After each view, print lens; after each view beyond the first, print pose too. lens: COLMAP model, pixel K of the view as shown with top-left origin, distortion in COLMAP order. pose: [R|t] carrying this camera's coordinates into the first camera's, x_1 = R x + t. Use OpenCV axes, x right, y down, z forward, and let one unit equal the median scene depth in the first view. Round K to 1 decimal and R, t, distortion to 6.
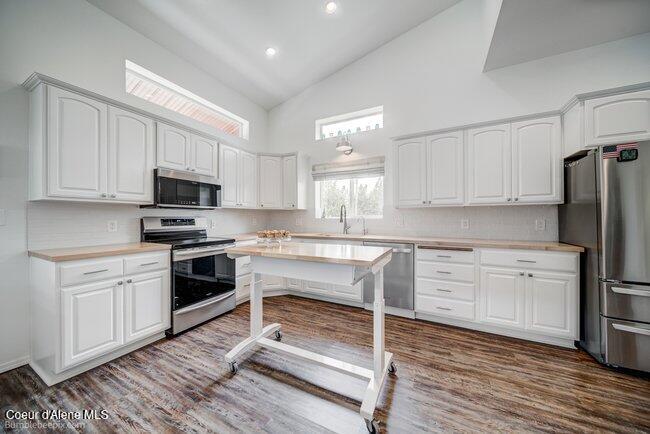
lens RADIAL K [[227.4, 0, 322.4], [0, 227.4, 216.2], [0, 0, 1]] dist [0.000815, -0.000172]
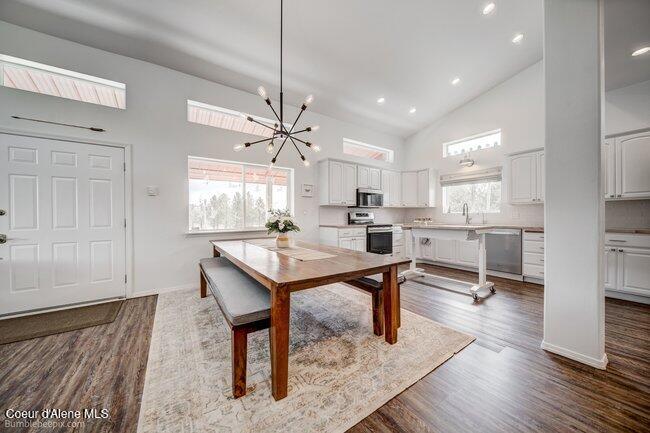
lens RADIAL K [[227.4, 0, 321.2], [0, 227.4, 216.6], [0, 0, 1]] dist [0.000815, -0.000172]
pose [[0.880176, 0.000475, -0.474647, -0.032080], [0.002698, 0.999978, 0.006003, 0.025974], [0.474640, -0.006564, 0.880156, -0.794661]]
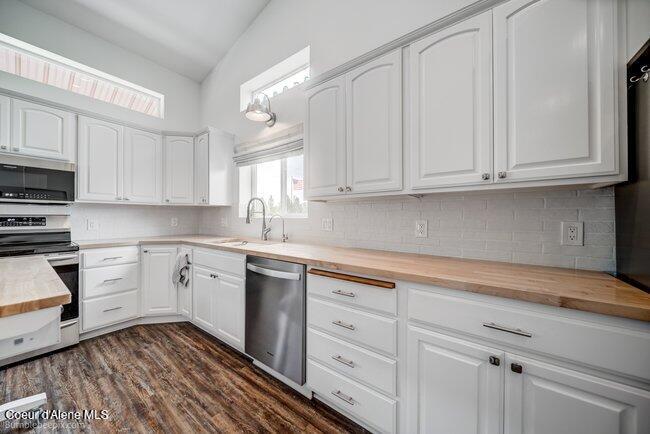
lens RADIAL K [[227.4, 0, 323.0], [0, 227.4, 216.5], [0, 0, 1]] dist [0.000815, -0.000172]
pose [[0.987221, 0.003287, -0.159325, 0.469894], [-0.003225, 0.999995, 0.000649, 0.005325], [0.159326, -0.000127, 0.987226, 0.411636]]
